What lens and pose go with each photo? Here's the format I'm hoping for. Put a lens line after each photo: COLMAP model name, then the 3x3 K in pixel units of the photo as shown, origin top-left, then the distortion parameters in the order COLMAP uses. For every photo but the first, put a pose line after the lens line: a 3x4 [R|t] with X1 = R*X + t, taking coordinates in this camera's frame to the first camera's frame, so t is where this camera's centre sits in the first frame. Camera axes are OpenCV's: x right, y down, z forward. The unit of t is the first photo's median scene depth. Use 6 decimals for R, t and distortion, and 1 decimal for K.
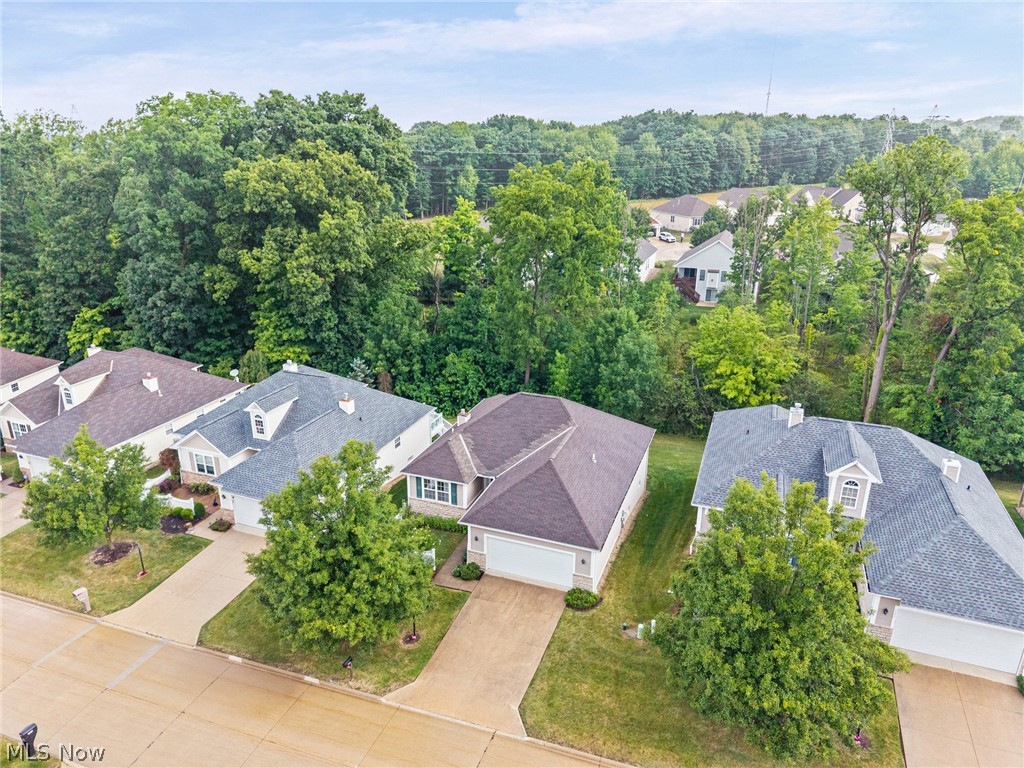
lens RADIAL K [[685.6, 0, 485.5], [0, 685.6, 384.8], [0, 0, 1]] dist [0.043761, -0.002870]
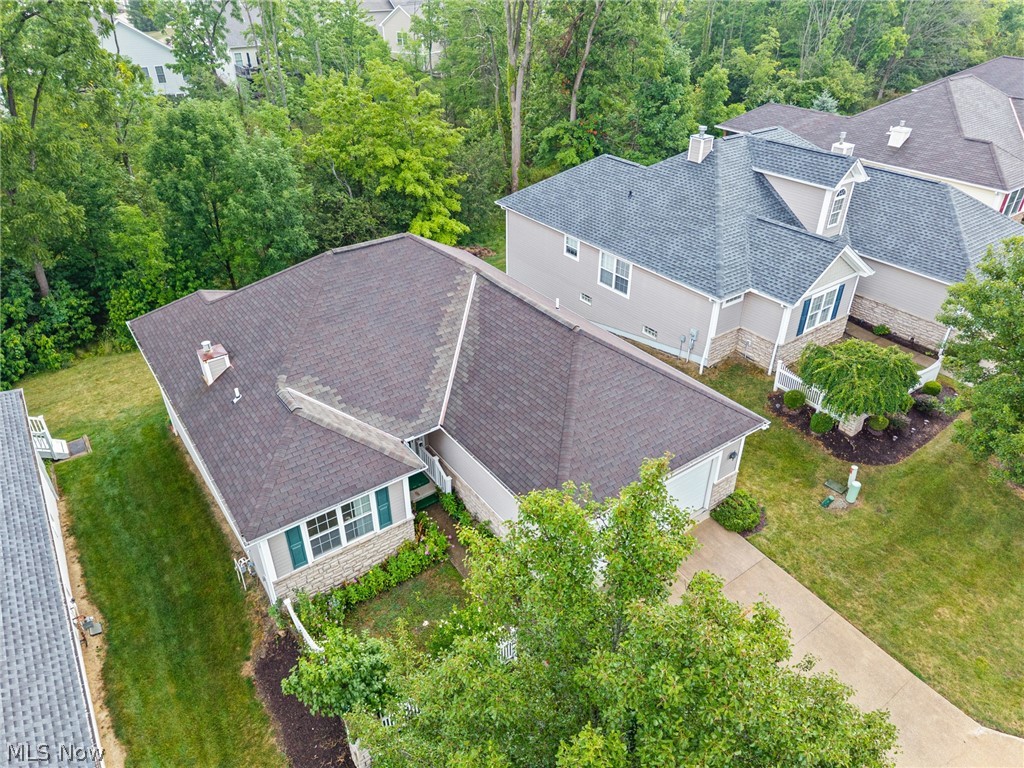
lens RADIAL K [[685.6, 0, 485.5], [0, 685.6, 384.8], [0, 0, 1]] dist [0.043761, -0.002870]
pose [[0.544327, -0.454780, 0.704899, -0.288741], [0.287474, 0.890539, 0.352561, -0.048801], [-0.788078, 0.010732, 0.615482, 0.676933]]
